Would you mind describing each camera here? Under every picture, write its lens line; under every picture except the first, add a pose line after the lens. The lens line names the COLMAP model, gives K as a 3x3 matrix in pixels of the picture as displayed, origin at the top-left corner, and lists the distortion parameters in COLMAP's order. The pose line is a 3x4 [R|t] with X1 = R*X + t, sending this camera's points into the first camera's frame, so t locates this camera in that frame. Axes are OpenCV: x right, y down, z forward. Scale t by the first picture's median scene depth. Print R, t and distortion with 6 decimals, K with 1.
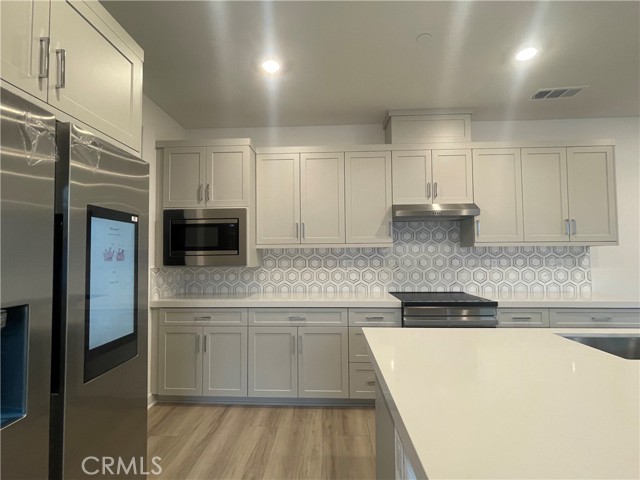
lens RADIAL K [[305.5, 0, 314.6], [0, 305.5, 241.1], [0, 0, 1]] dist [-0.011364, 0.005307]
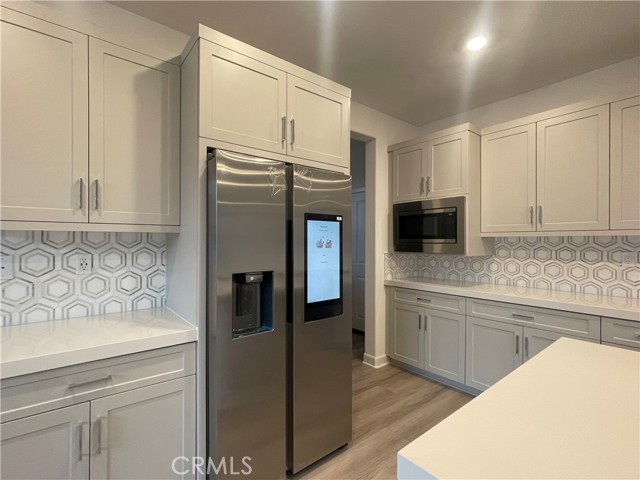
lens RADIAL K [[305.5, 0, 316.4], [0, 305.5, 240.0], [0, 0, 1]] dist [-0.011364, 0.005307]
pose [[0.663882, 0.008544, -0.747789, 0.193675], [0.025131, 0.999115, 0.033726, -0.011444], [0.747415, -0.041183, 0.663080, -0.010514]]
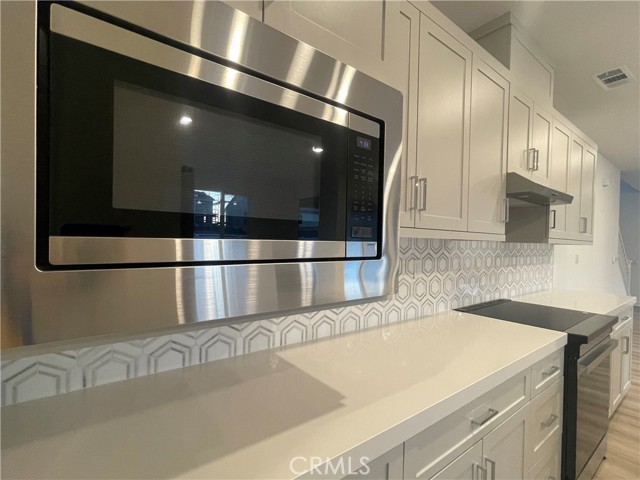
lens RADIAL K [[305.5, 0, 314.9], [0, 305.5, 246.0], [0, 0, 1]] dist [-0.011364, 0.005307]
pose [[0.766619, 0.014290, 0.641944, -0.464671], [-0.055436, 0.997492, 0.043998, 0.025263], [-0.639705, -0.069316, 0.765488, 0.827025]]
